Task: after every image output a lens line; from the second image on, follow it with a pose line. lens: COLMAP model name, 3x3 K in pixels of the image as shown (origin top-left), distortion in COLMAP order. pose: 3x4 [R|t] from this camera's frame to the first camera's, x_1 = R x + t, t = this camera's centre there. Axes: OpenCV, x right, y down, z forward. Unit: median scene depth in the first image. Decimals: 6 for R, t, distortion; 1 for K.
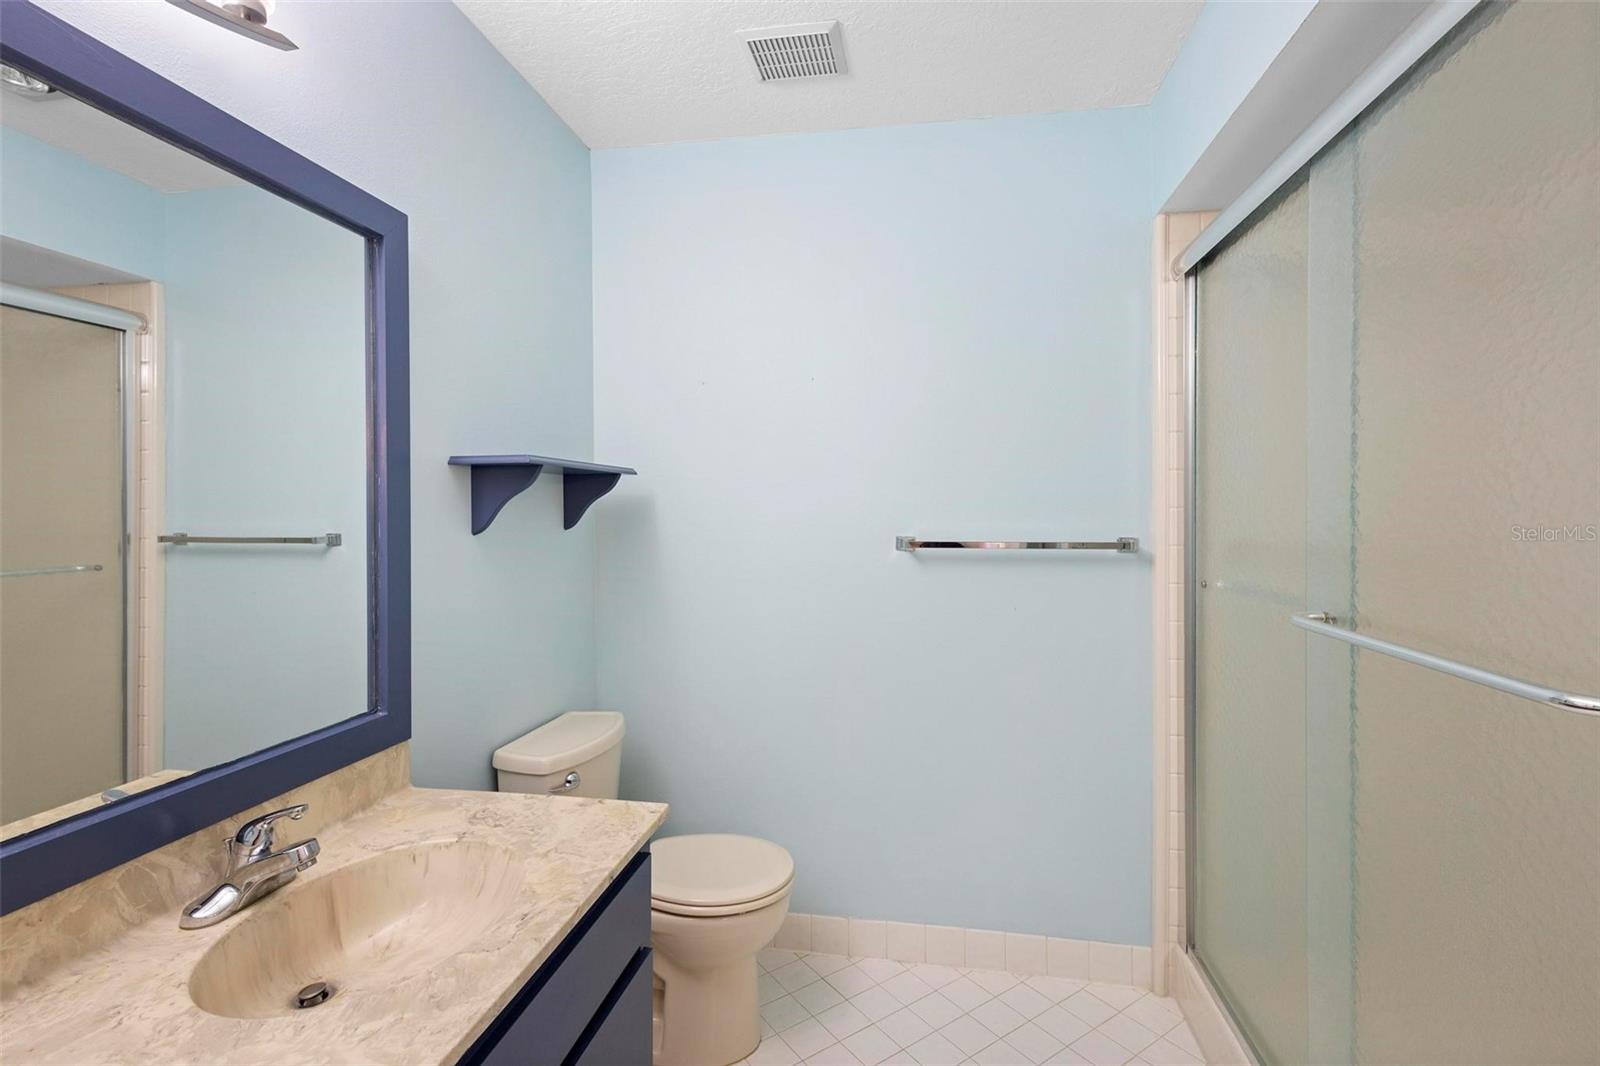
lens RADIAL K [[740.0, 0, 792.4], [0, 740.0, 509.1], [0, 0, 1]] dist [0.013406, -0.004589]
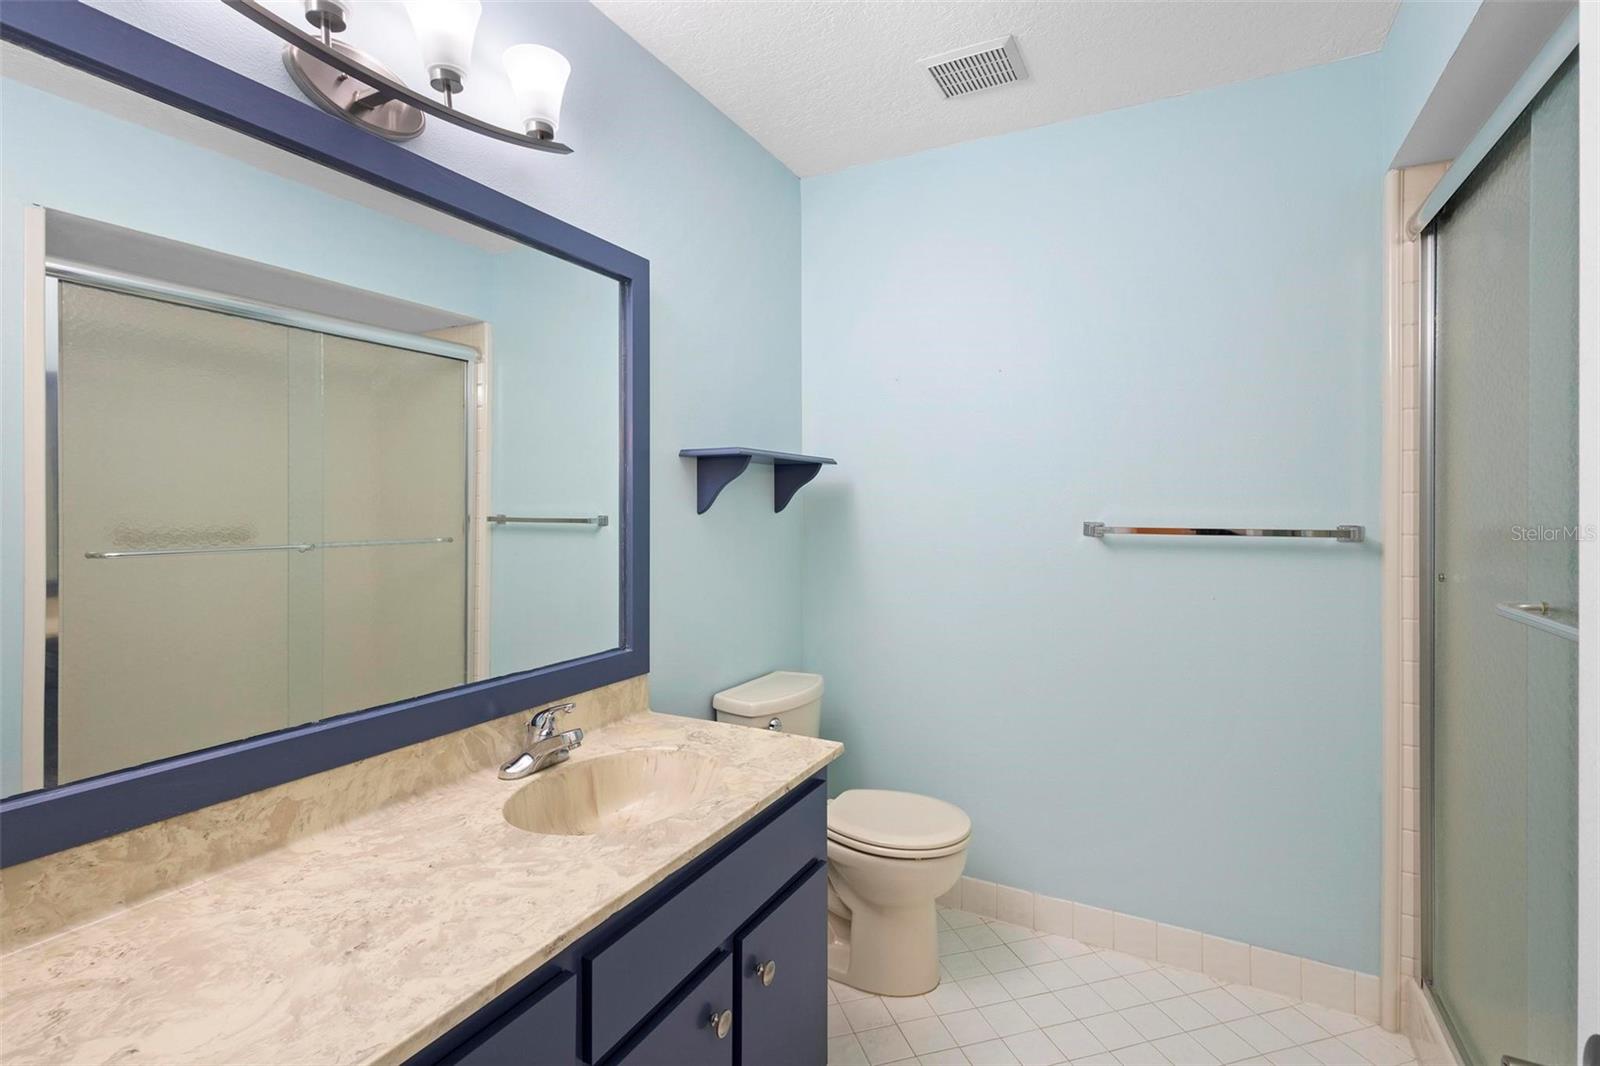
lens RADIAL K [[740.0, 0, 786.8], [0, 740.0, 502.6], [0, 0, 1]] dist [0.013406, -0.004589]
pose [[0.948898, 0.004559, -0.315549, 0.085726], [-0.005306, 0.999985, -0.001508, 0.015737], [0.315537, 0.003105, 0.948908, -0.101256]]
